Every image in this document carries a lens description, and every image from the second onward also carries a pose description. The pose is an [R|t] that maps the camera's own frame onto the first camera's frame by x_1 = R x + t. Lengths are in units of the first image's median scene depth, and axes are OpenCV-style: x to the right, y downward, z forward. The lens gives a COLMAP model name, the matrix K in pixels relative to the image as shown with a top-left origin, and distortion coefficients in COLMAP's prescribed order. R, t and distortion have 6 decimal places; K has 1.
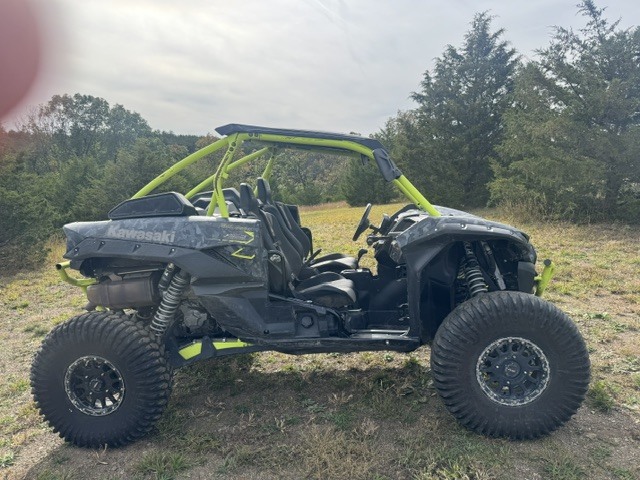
lens RADIAL K [[453.9, 0, 320.0], [0, 453.9, 240.0], [0, 0, 1]] dist [0.003321, -0.006801]
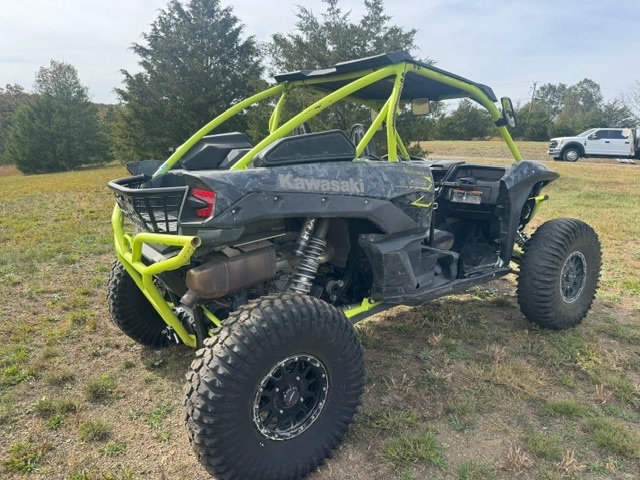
lens RADIAL K [[444.1, 0, 320.0], [0, 444.1, 240.0], [0, 0, 1]] dist [0.043761, -0.000079]
pose [[0.757976, -0.107766, 0.643319, -0.886620], [0.061092, 0.993651, 0.094472, 0.009594], [-0.649416, -0.032306, 0.759747, 0.438974]]
